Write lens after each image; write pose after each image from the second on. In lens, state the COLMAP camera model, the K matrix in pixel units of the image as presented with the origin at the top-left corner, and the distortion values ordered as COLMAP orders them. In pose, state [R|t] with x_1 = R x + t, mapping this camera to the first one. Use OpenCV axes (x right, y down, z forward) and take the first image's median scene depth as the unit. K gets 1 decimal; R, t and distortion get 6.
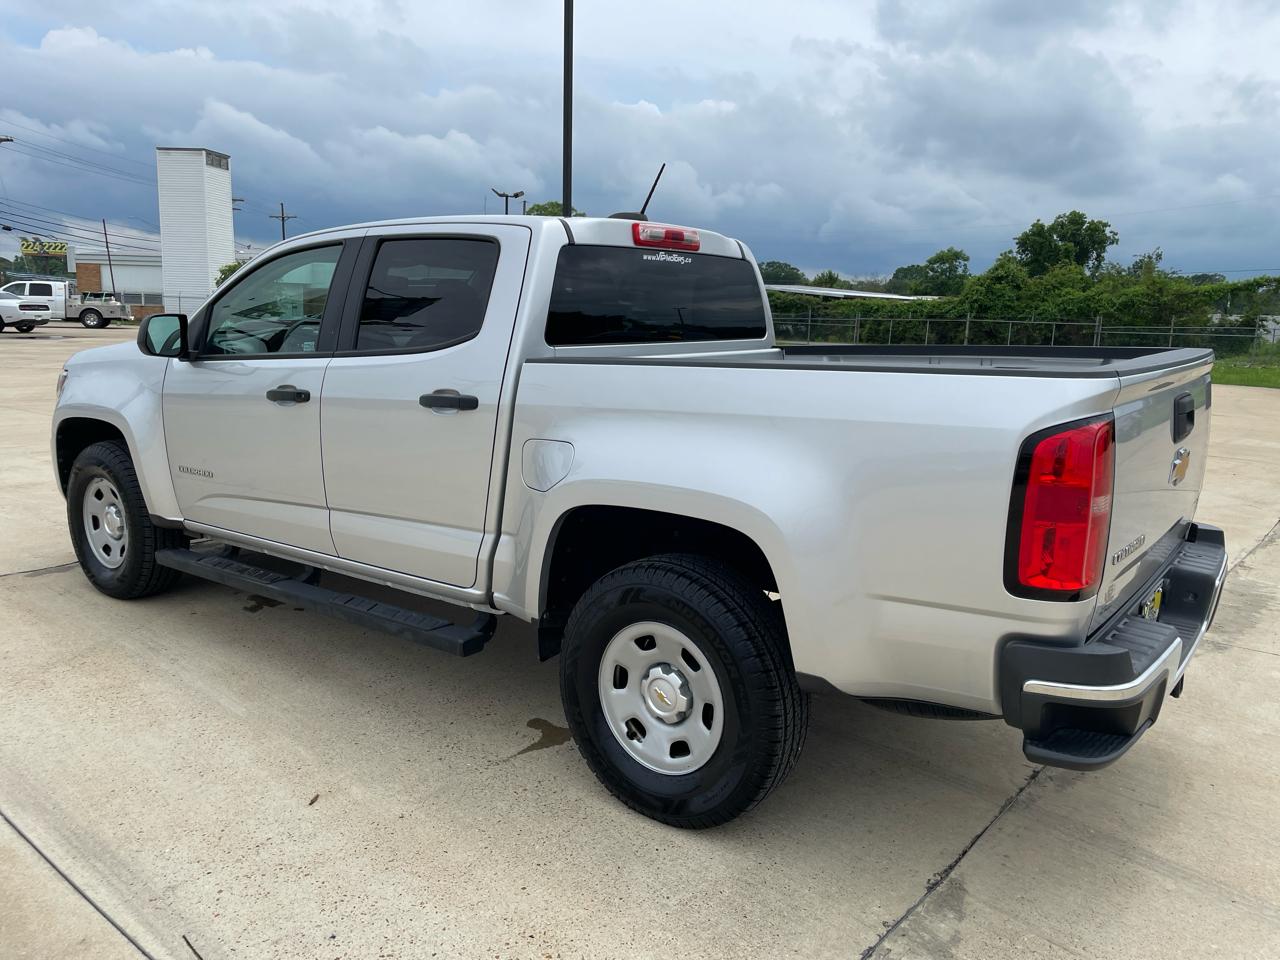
lens RADIAL K [[972.0, 0, 636.0], [0, 972.0, 471.0], [0, 0, 1]] dist [0.074053, -0.098356]
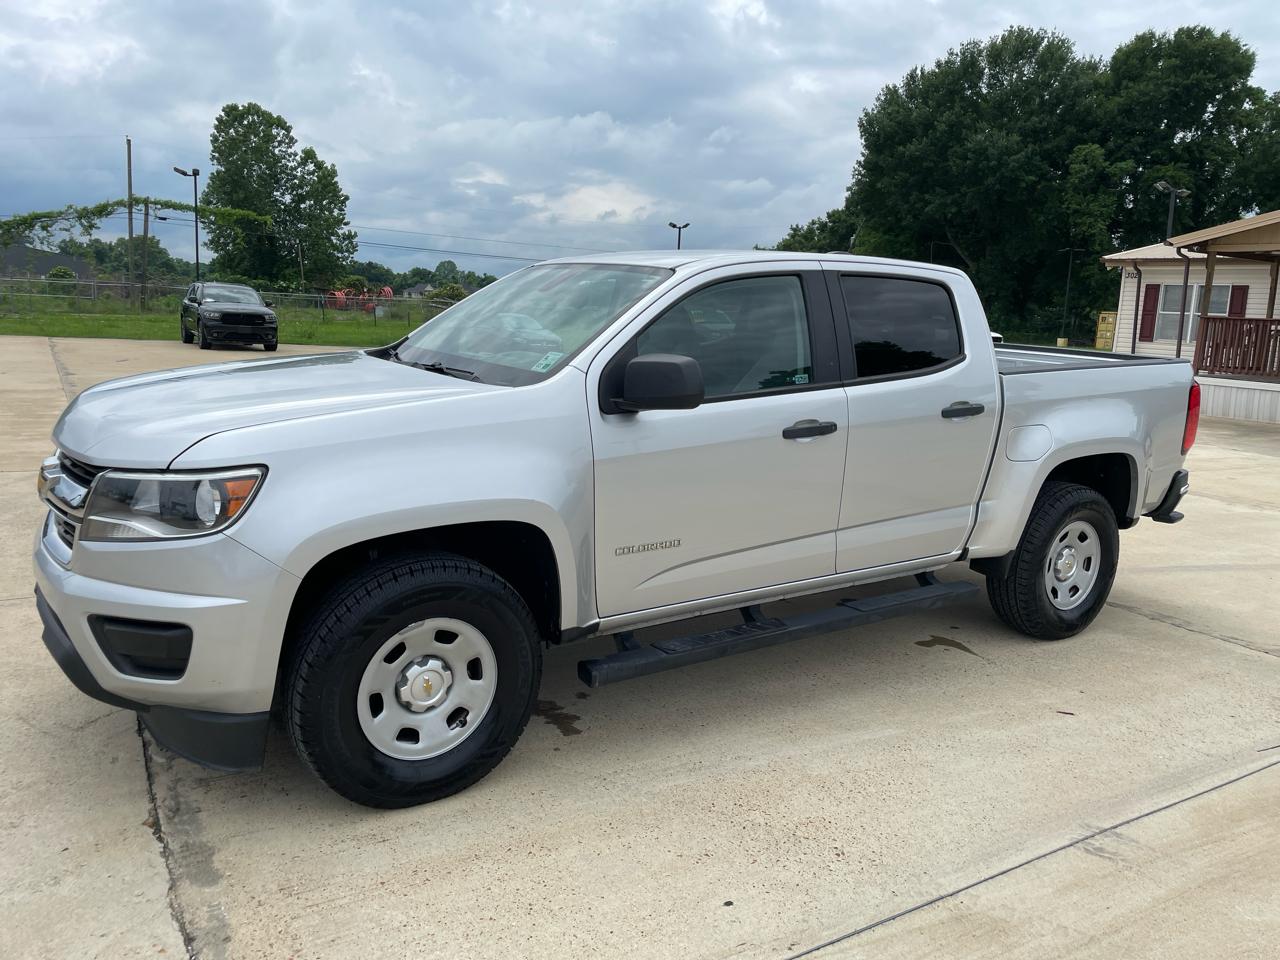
lens RADIAL K [[972.0, 0, 644.5], [0, 972.0, 470.5], [0, 0, 1]] dist [0.074053, -0.098356]
pose [[0.327211, -0.175336, 0.928542, -1.127679], [0.121103, 0.982313, 0.142813, -0.167539], [-0.937159, 0.065719, 0.342658, 0.698020]]
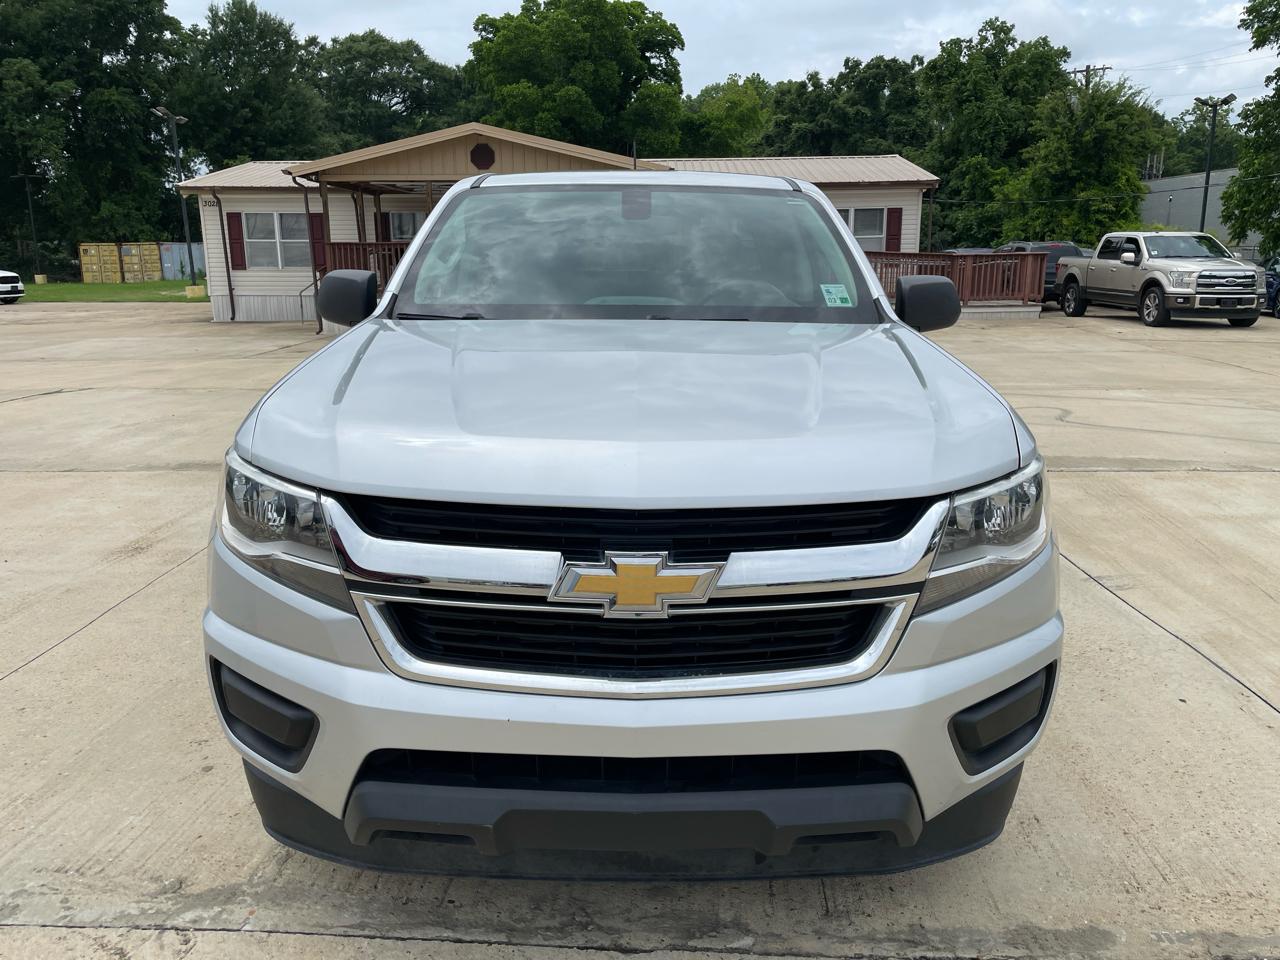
lens RADIAL K [[972.0, 0, 637.6], [0, 972.0, 478.9], [0, 0, 1]] dist [0.074053, -0.098356]
pose [[-0.614108, -0.202166, 0.762889, -0.895826], [0.116047, 0.932997, 0.340661, -0.278988], [-0.780643, 0.297734, -0.549501, 1.536823]]
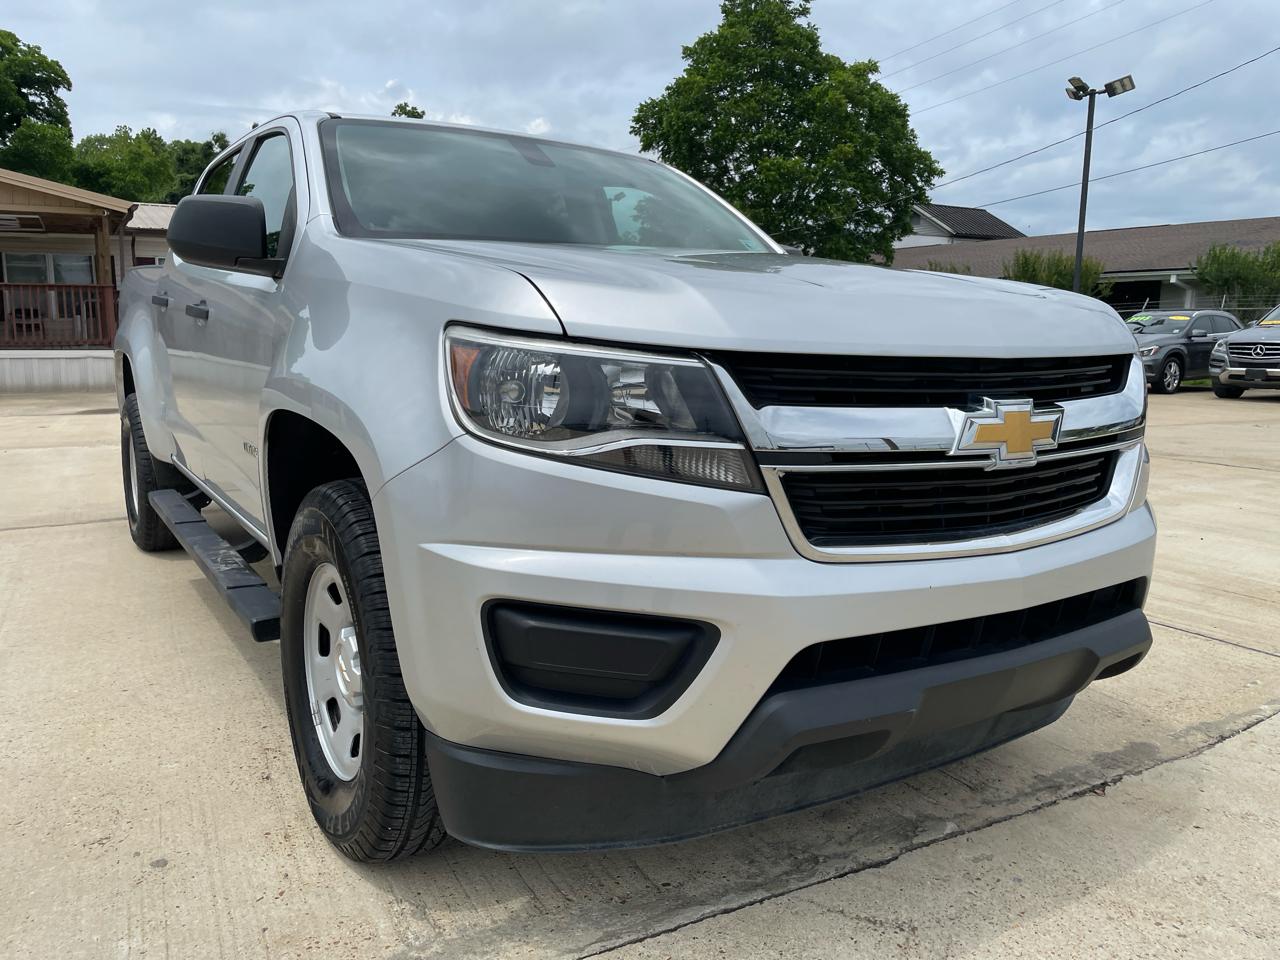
lens RADIAL K [[972.0, 0, 639.0], [0, 972.0, 481.1], [0, 0, 1]] dist [0.074053, -0.098356]
pose [[-0.941930, -0.086134, 0.324574, -0.604110], [0.021922, 0.948712, 0.315382, -0.217294], [-0.335092, 0.304183, -0.891732, 1.734147]]
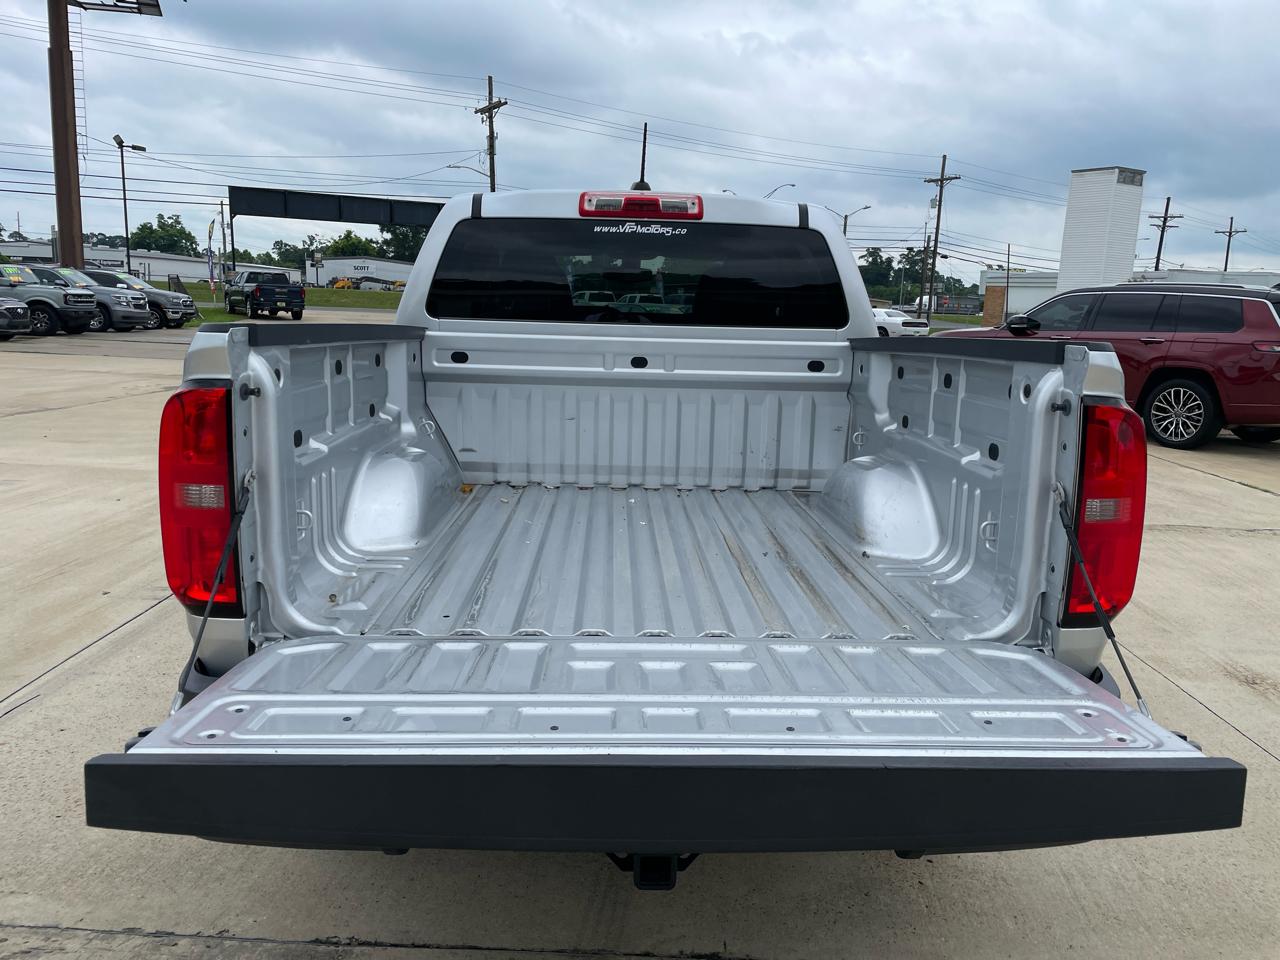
lens RADIAL K [[972.0, 0, 649.1], [0, 972.0, 483.4], [0, 0, 1]] dist [0.074053, -0.098356]
pose [[0.630450, 0.141115, -0.763295, 0.623335], [-0.149446, 0.987006, 0.059037, -0.035138], [0.761707, 0.076852, 0.643347, 0.370433]]
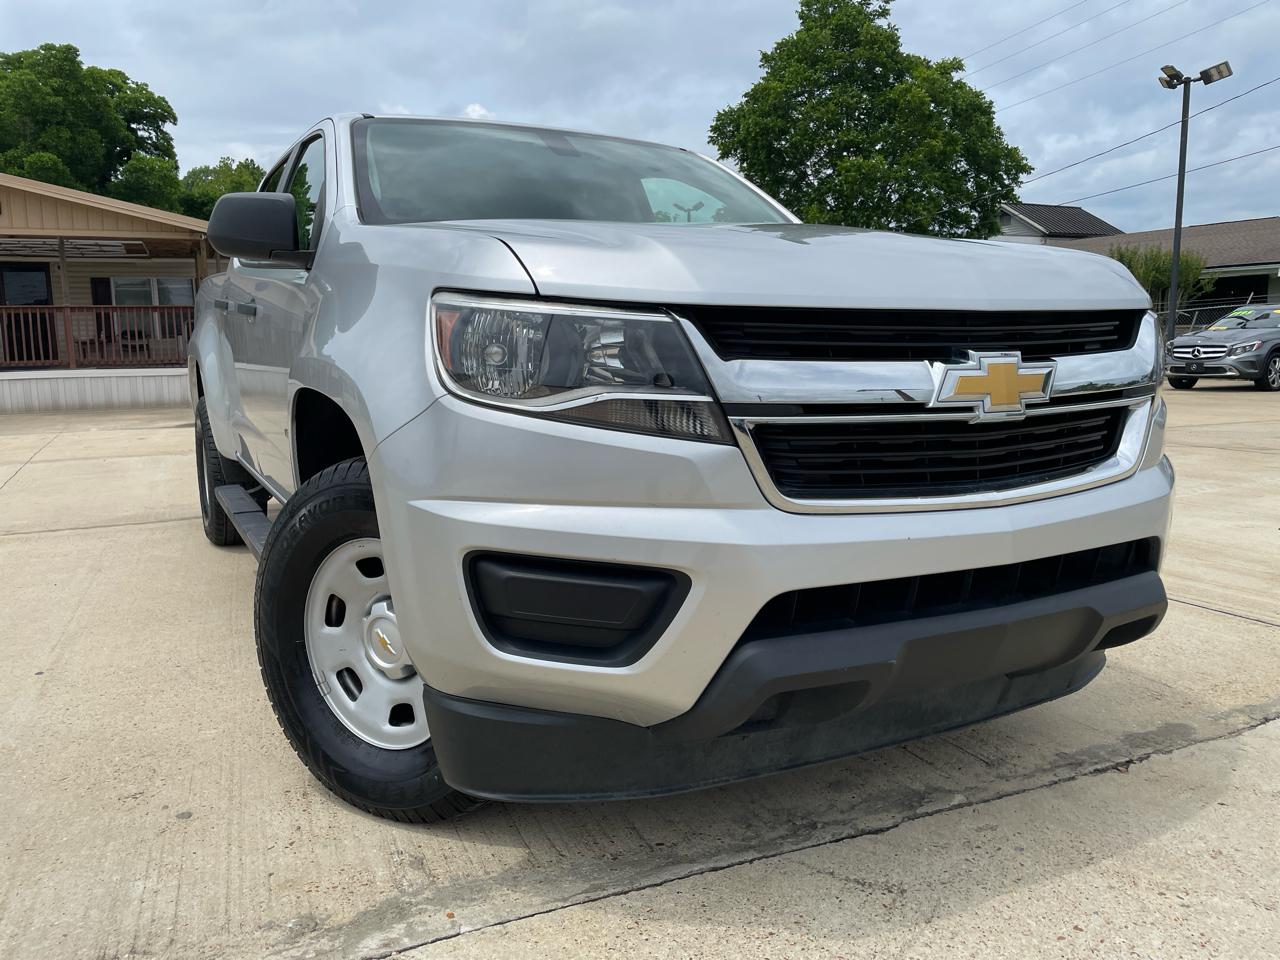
lens RADIAL K [[972.0, 0, 635.9], [0, 972.0, 486.6], [0, 0, 1]] dist [0.074053, -0.098356]
pose [[-0.909254, -0.075629, 0.409314, -0.647428], [0.058099, 0.950669, 0.304717, -0.196708], [-0.412167, 0.300846, -0.860006, 1.730080]]
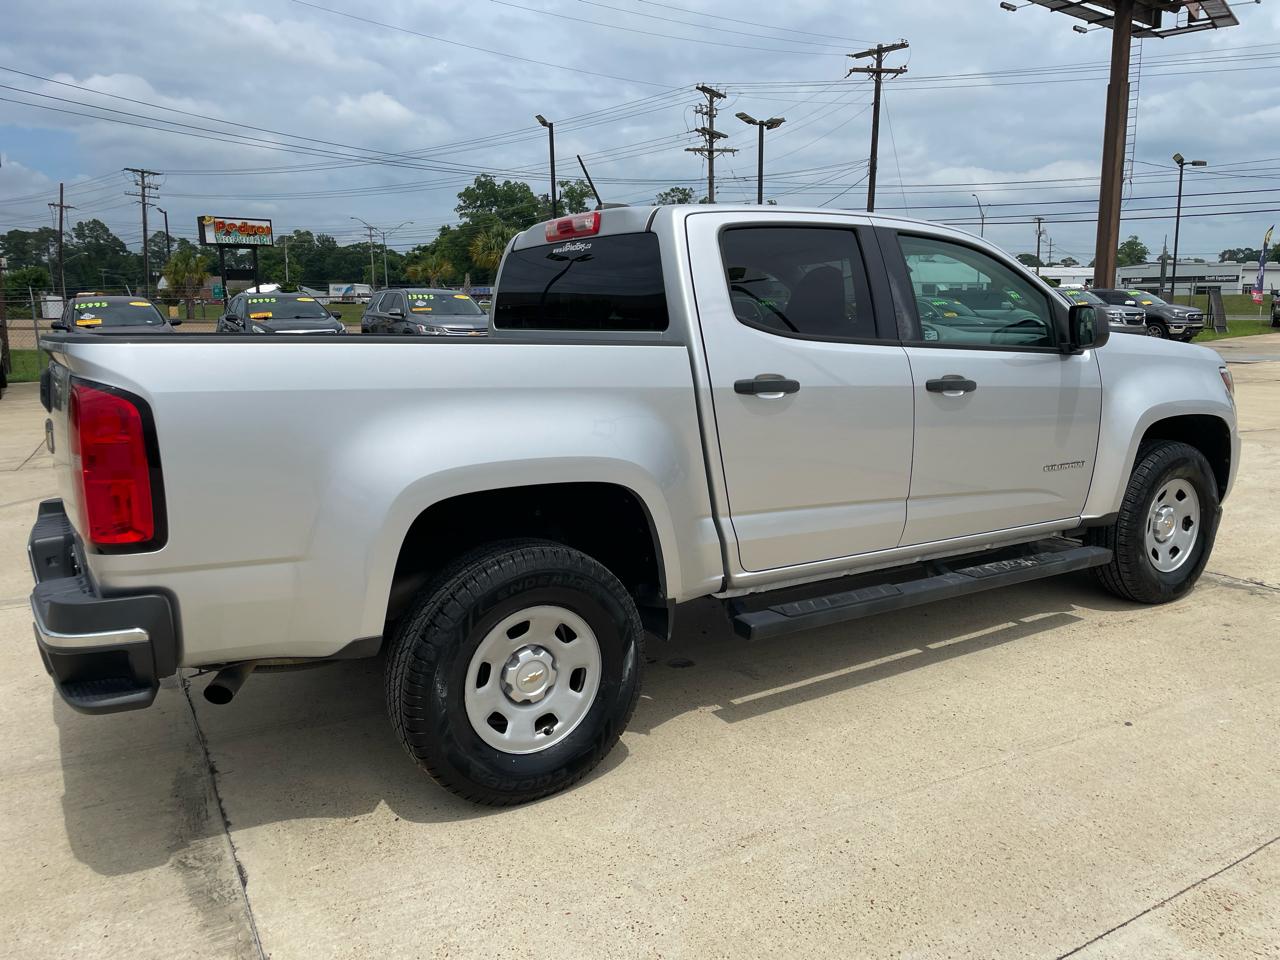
lens RADIAL K [[972.0, 0, 653.3], [0, 972.0, 470.1], [0, 0, 1]] dist [0.074053, -0.098356]
pose [[-0.336575, 0.138364, -0.931436, 0.823767], [-0.152056, 0.968179, 0.198768, -0.172736], [0.929299, 0.208531, -0.304826, 1.193517]]
